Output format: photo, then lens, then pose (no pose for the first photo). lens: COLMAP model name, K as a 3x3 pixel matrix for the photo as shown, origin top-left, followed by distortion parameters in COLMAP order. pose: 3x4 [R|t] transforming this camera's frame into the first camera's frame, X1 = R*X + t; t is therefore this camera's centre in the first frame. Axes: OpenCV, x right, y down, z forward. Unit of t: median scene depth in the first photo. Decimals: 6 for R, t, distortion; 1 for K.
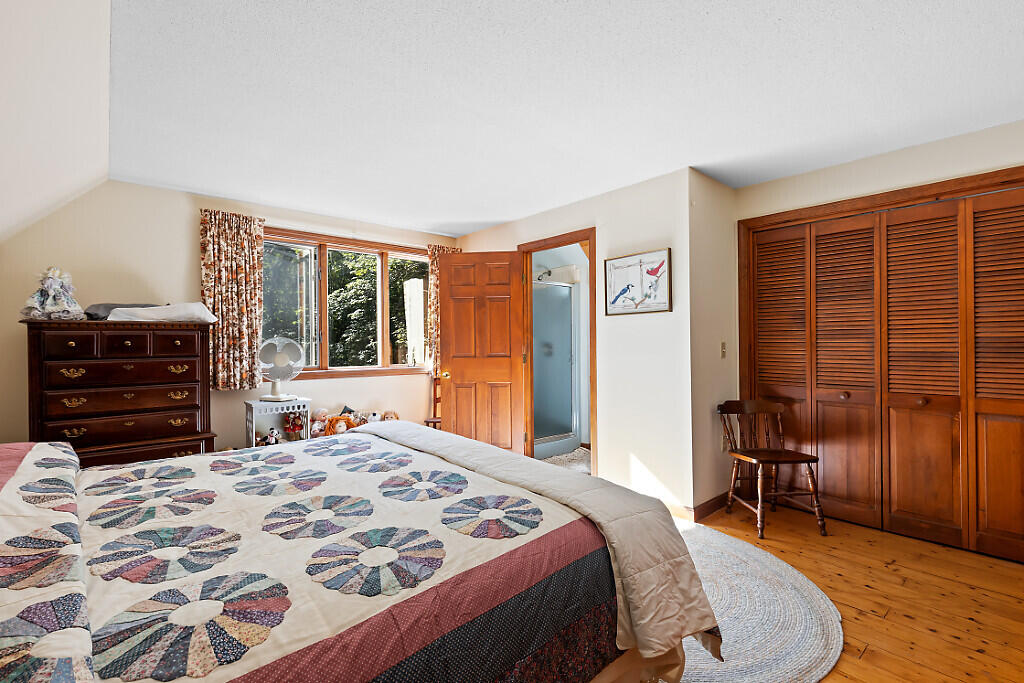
lens RADIAL K [[471.5, 0, 512.0], [0, 471.5, 341.5], [0, 0, 1]] dist [0.000563, -0.000896]
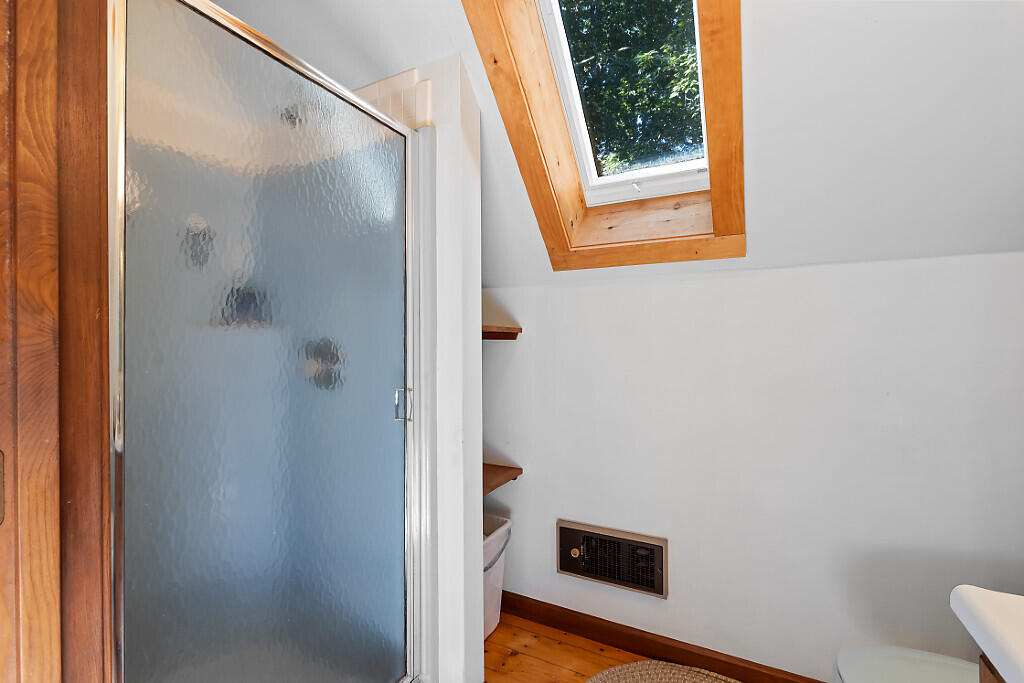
lens RADIAL K [[471.5, 0, 512.0], [0, 471.5, 341.5], [0, 0, 1]] dist [0.000563, -0.000896]
pose [[0.934485, 0.004609, 0.355973, 0.081252], [-0.003870, 0.999989, -0.002787, 0.002292], [-0.355982, 0.001227, 0.934492, 0.675275]]
